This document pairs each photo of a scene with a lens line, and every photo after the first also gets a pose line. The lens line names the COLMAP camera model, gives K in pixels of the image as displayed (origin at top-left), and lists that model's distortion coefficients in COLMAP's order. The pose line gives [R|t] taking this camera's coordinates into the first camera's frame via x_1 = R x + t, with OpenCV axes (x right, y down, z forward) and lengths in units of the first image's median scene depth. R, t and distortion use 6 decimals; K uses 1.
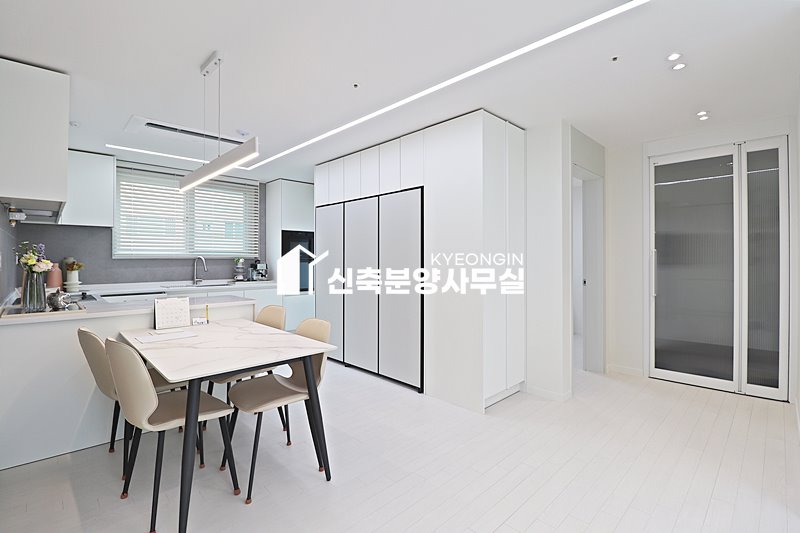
lens RADIAL K [[368.6, 0, 403.0], [0, 368.6, 258.5], [0, 0, 1]] dist [-0.000726, -0.010431]
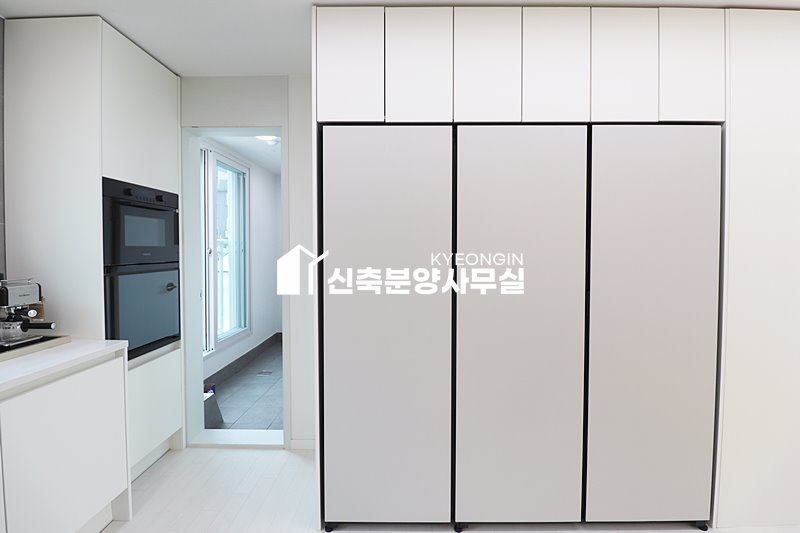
lens RADIAL K [[368.6, 0, 403.0], [0, 368.6, 258.5], [0, 0, 1]] dist [-0.000726, -0.010431]
pose [[0.700154, -0.013149, 0.713870, -0.350574], [-0.006649, 0.999667, 0.024934, -0.019195], [-0.713960, -0.022205, 0.699834, 0.582702]]
